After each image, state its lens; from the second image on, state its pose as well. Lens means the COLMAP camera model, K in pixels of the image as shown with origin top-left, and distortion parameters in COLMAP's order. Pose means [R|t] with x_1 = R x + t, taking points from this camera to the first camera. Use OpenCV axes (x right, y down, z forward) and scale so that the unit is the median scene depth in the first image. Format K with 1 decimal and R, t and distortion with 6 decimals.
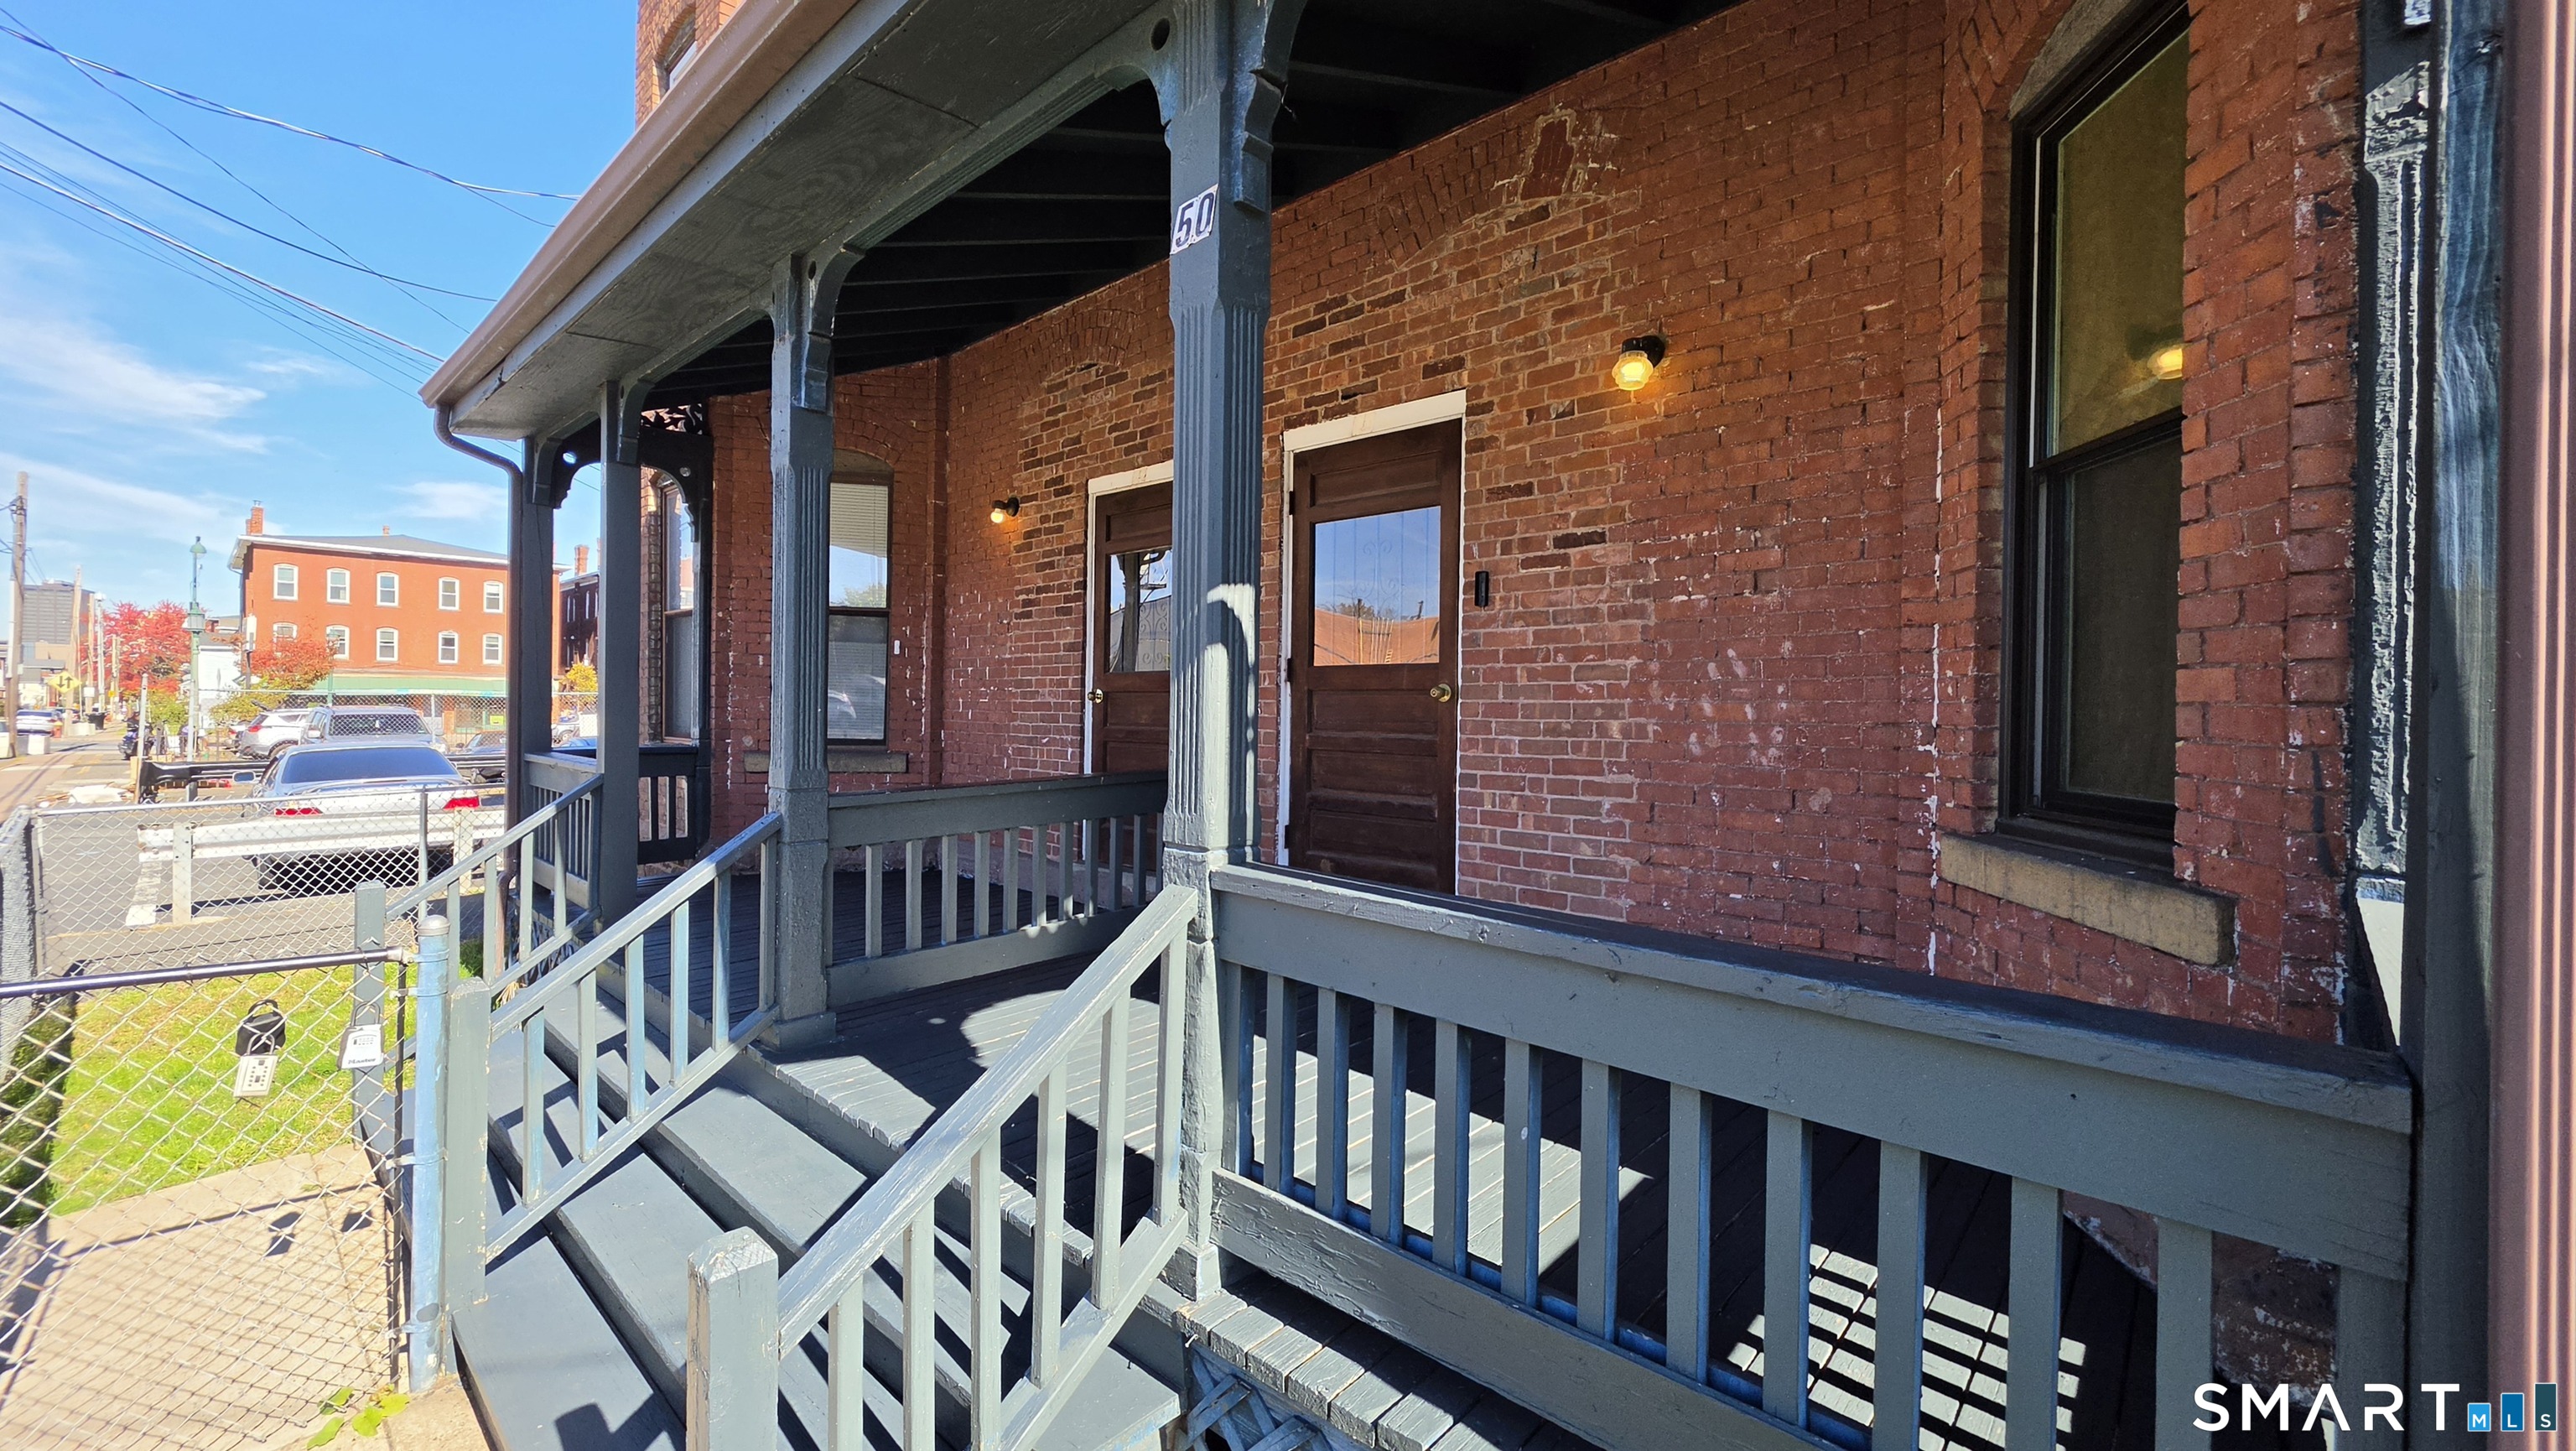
lens RADIAL K [[1031.0, 0, 1284.9], [0, 1031.0, 720.2], [0, 0, 1]] dist [-0.001018, 0.000162]
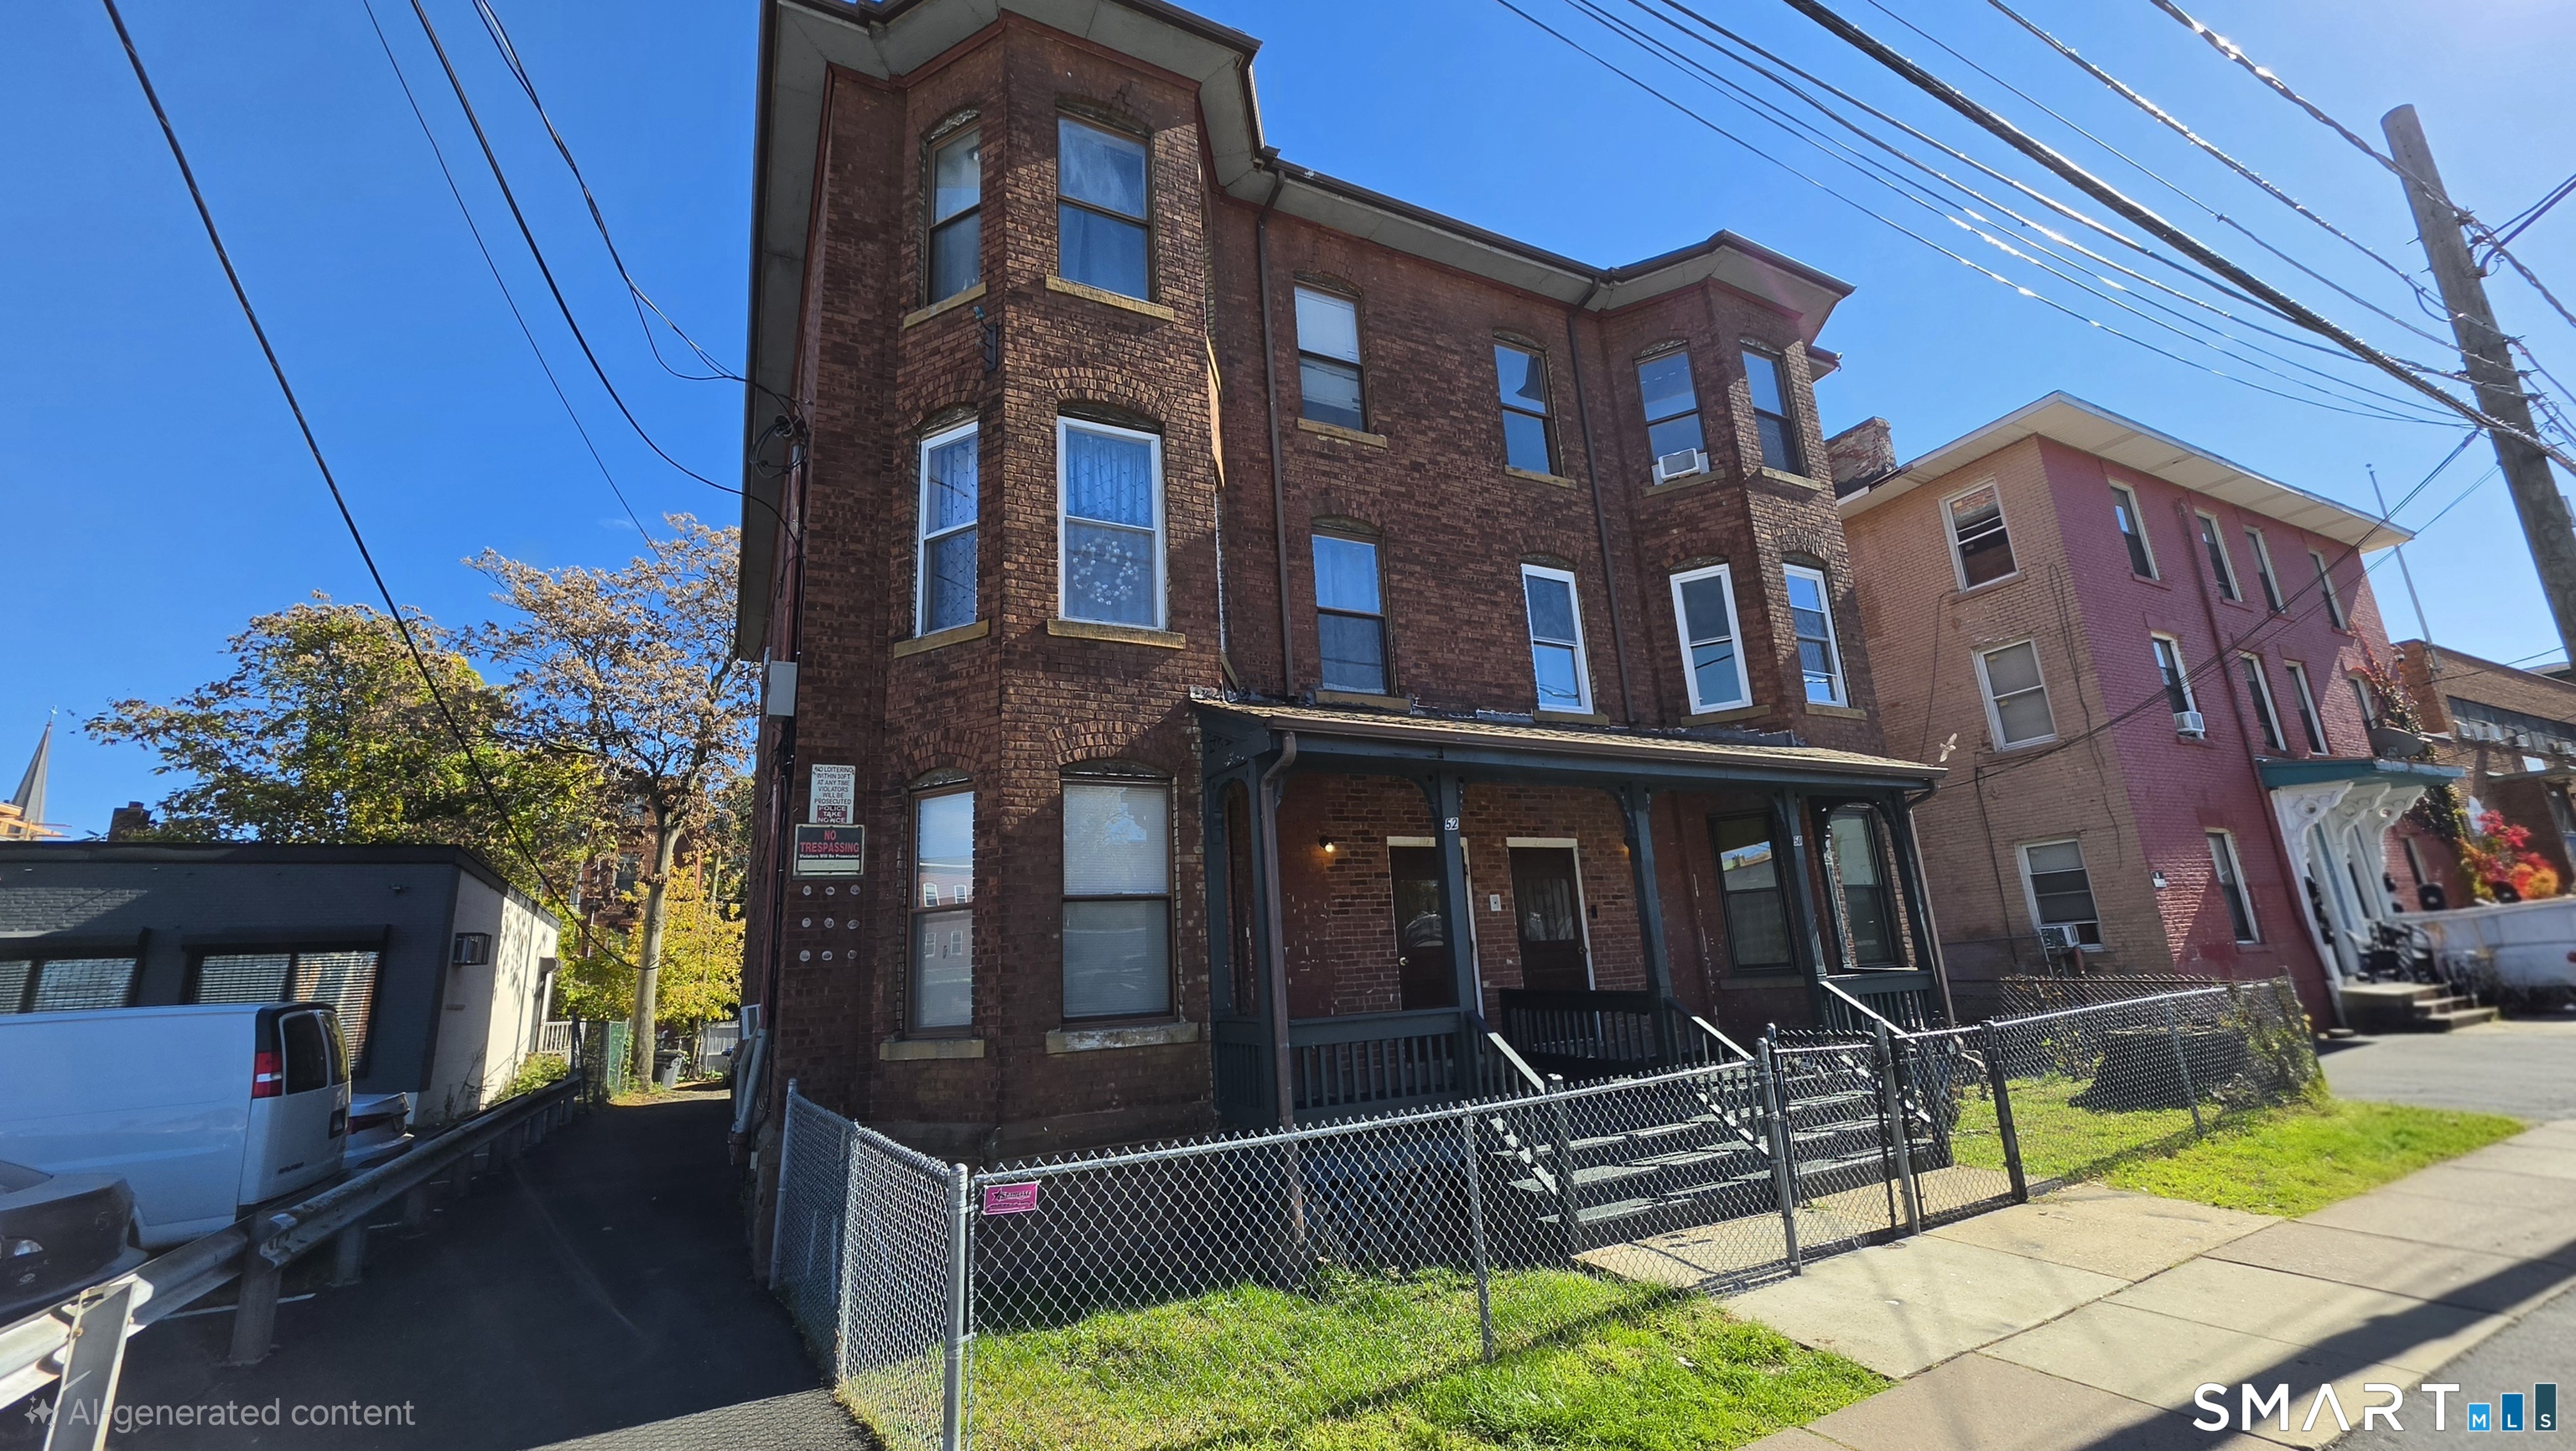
lens RADIAL K [[1031.0, 0, 1282.2], [0, 1031.0, 718.7], [0, 0, 1]] dist [-0.001018, 0.000162]
pose [[0.327545, 0.197284, 0.924009, -1.927528], [0.070898, 0.970069, -0.232250, -0.031339], [-0.942172, 0.141583, 0.303755, 0.607081]]
